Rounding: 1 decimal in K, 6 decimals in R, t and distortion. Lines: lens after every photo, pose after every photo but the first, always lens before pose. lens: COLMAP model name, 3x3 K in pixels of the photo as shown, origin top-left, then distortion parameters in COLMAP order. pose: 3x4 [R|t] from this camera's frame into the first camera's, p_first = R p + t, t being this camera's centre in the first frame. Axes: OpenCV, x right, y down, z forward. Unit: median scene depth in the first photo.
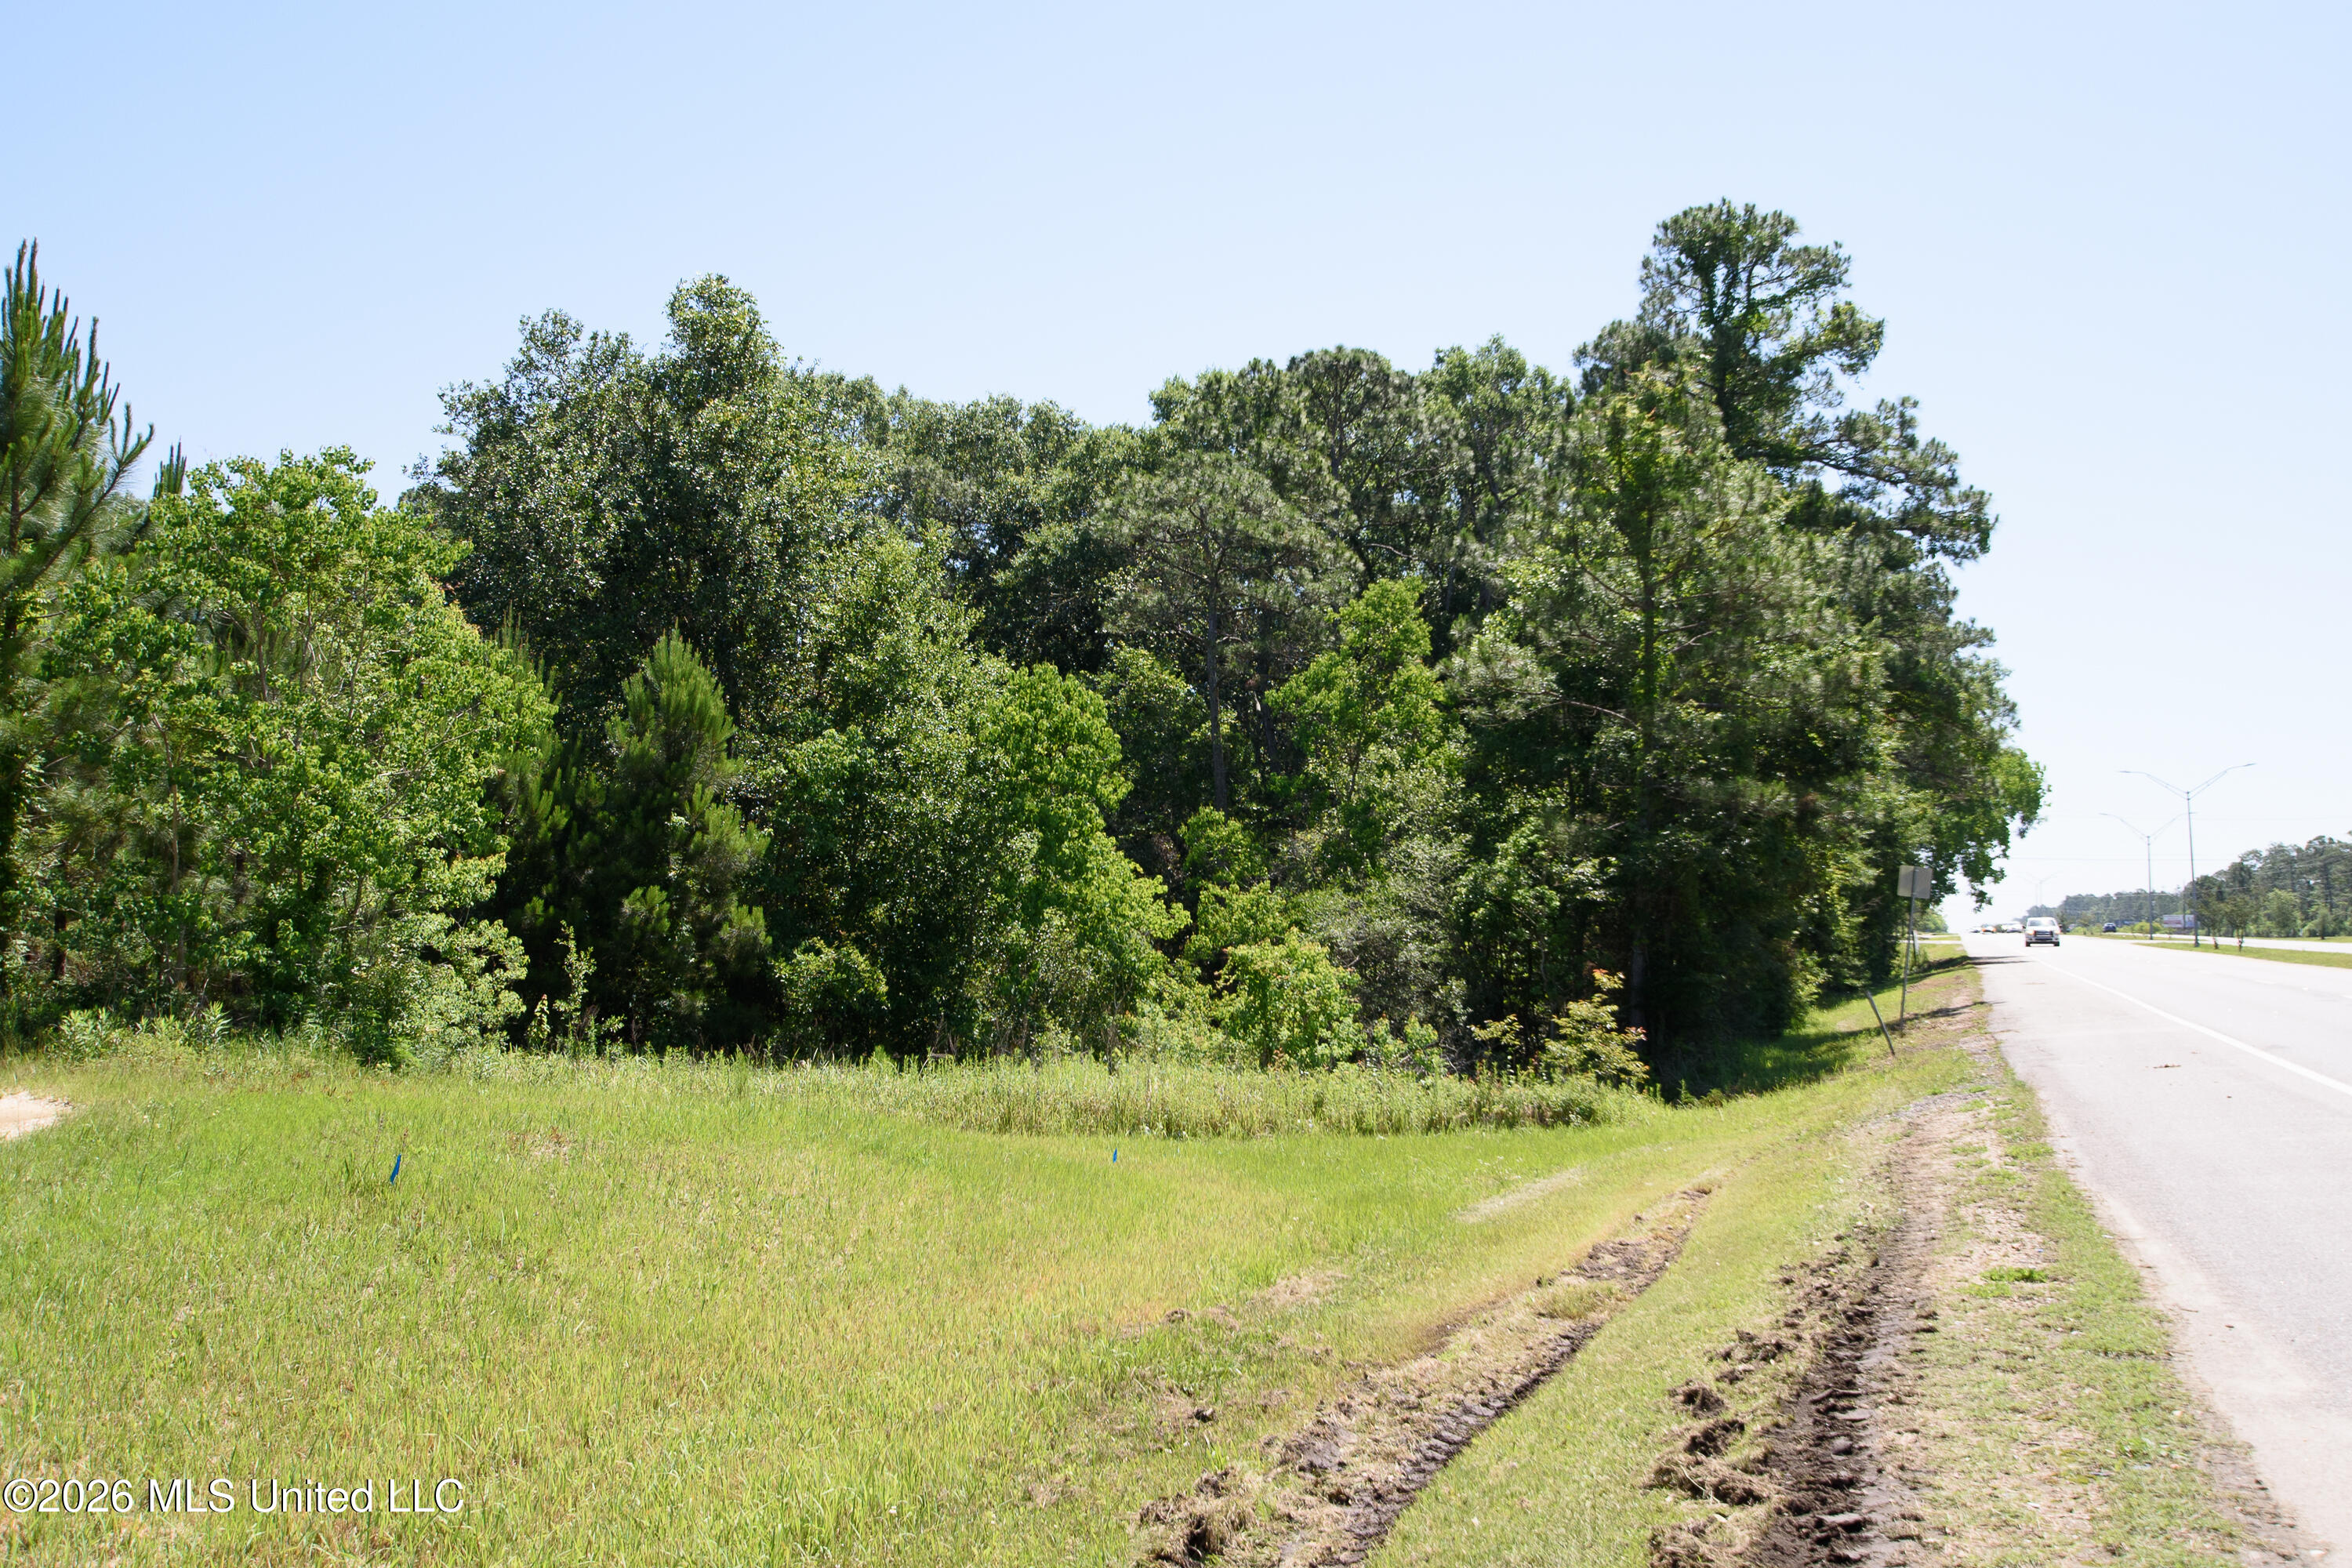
lens RADIAL K [[2070.3, 0, 1175.1], [0, 2070.3, 774.7], [0, 0, 1]] dist [0.009358, 0.020812]
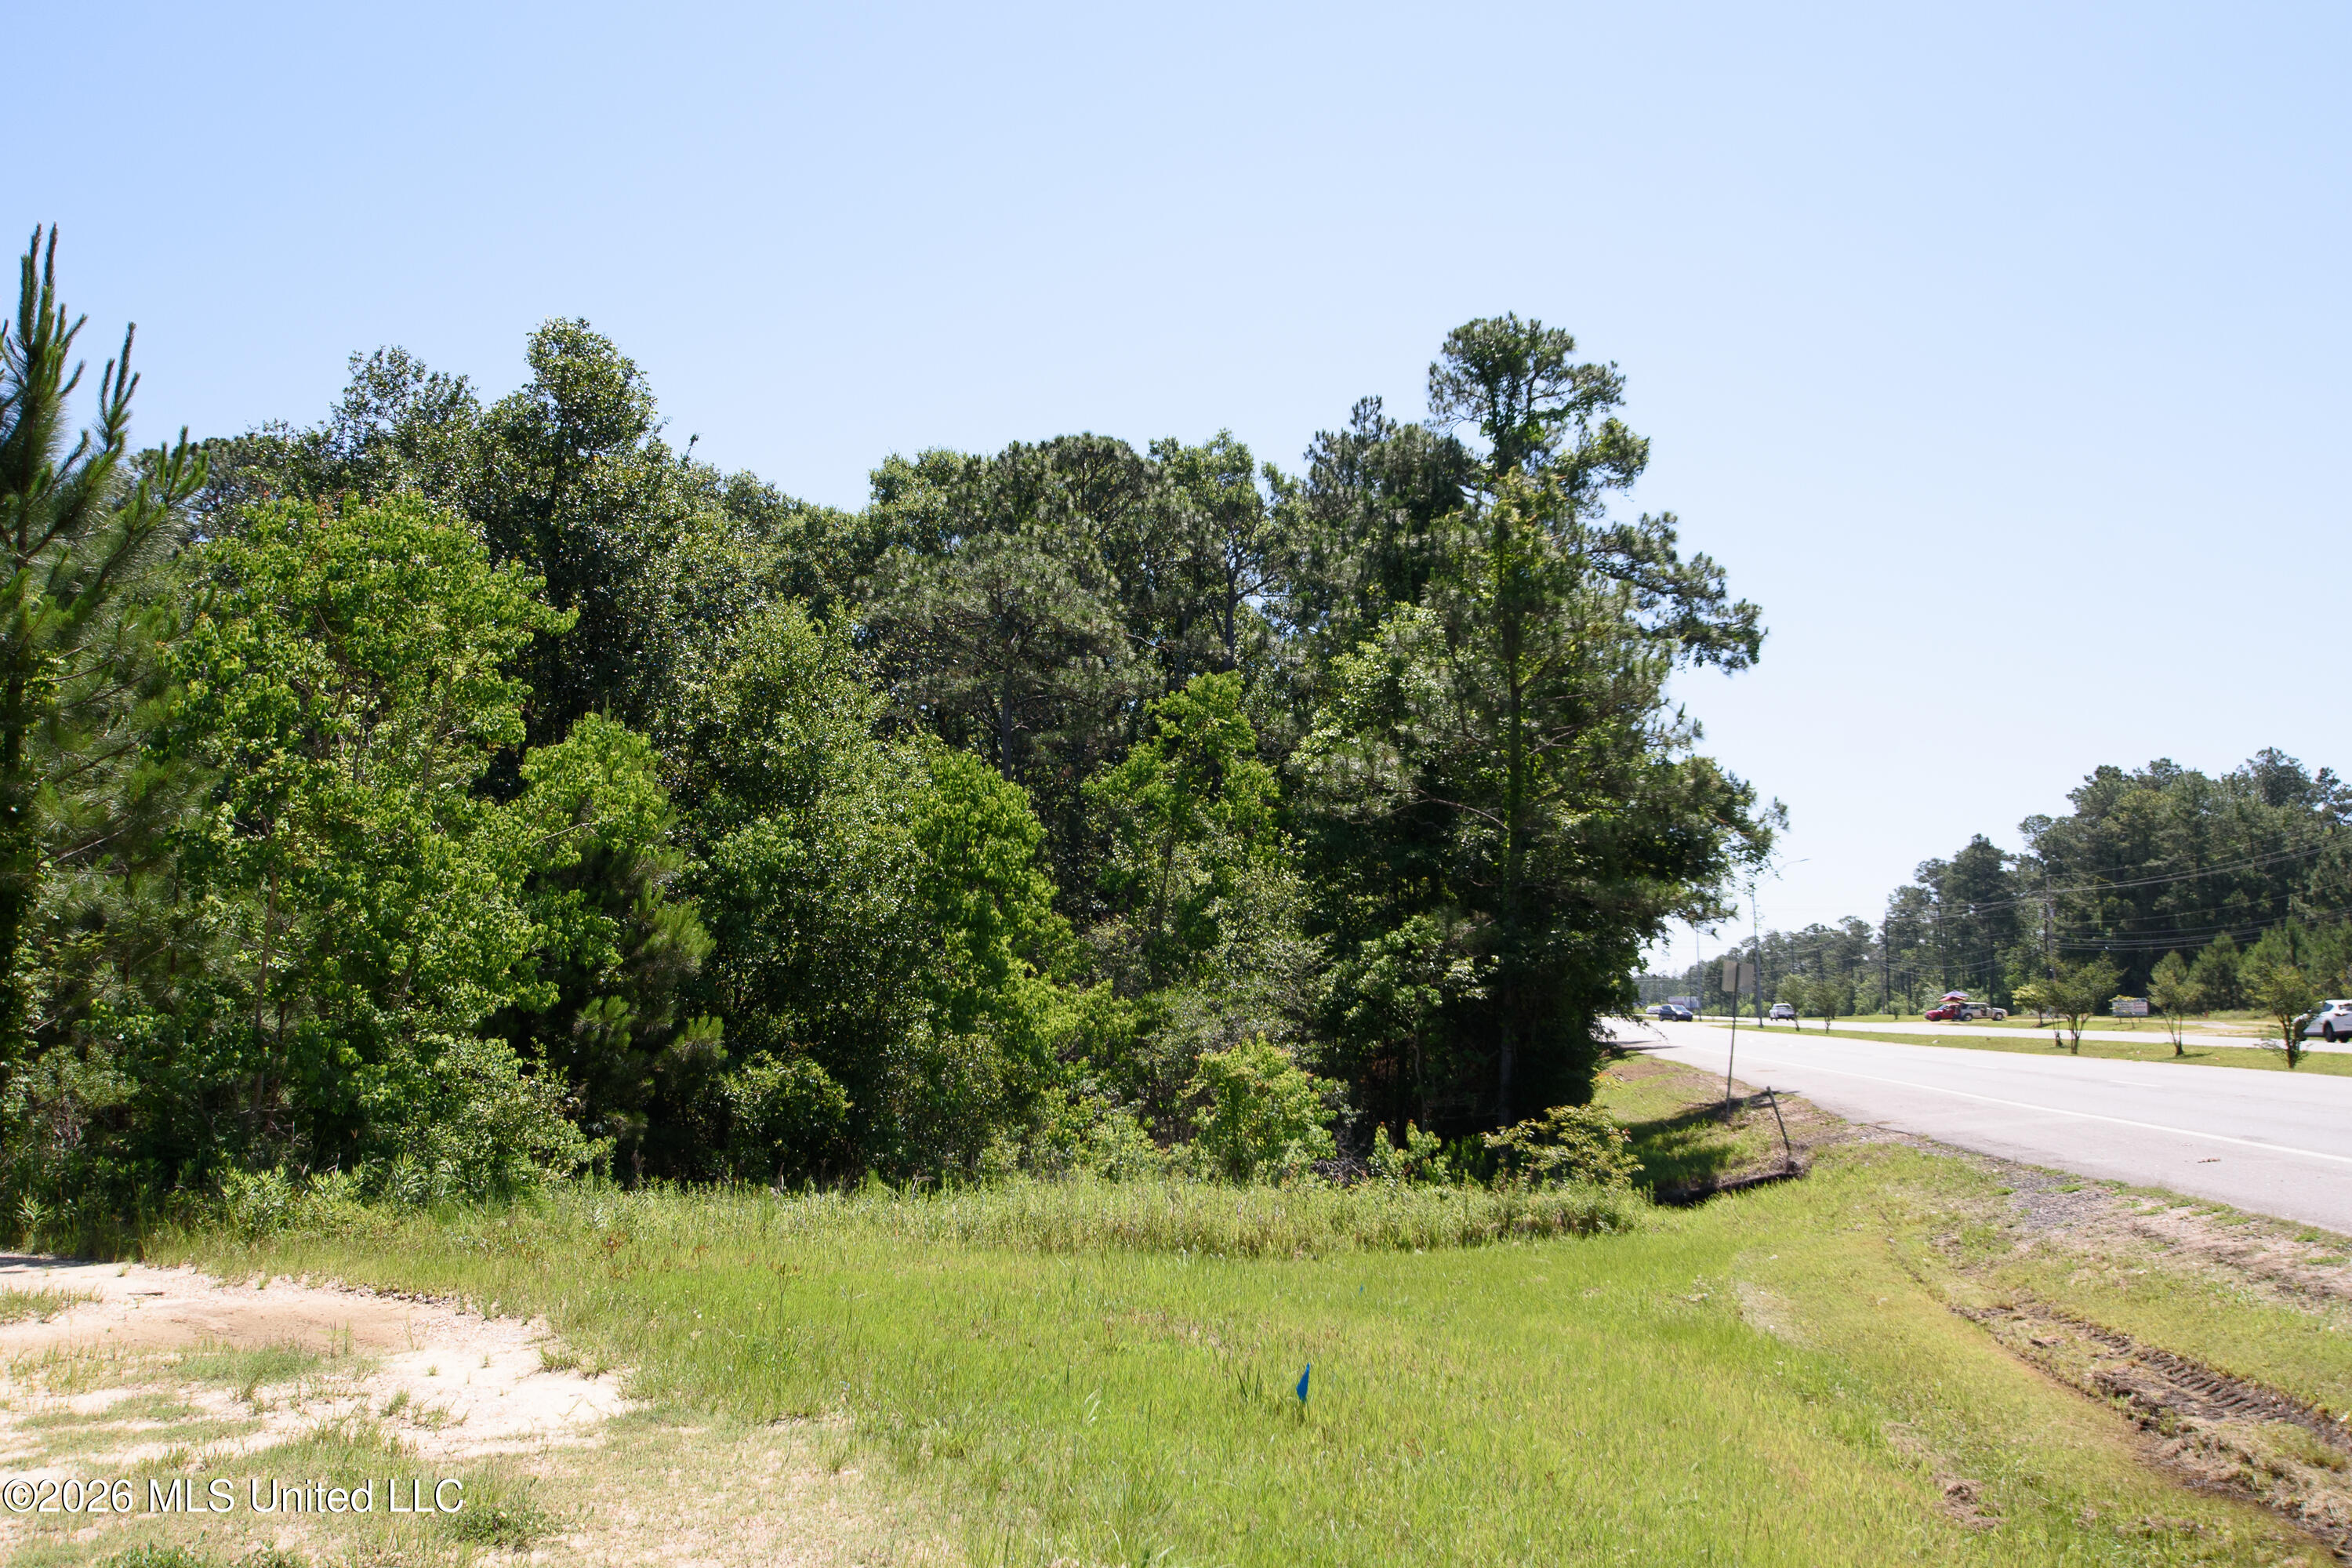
lens RADIAL K [[2070.3, 0, 1176.1], [0, 2070.3, 795.2], [0, 0, 1]] dist [0.009358, 0.020812]
pose [[0.972612, 0.014943, 0.231955, -0.139807], [-0.007672, 0.999451, -0.032219, -0.003600], [-0.232310, 0.029557, 0.972193, 0.046257]]
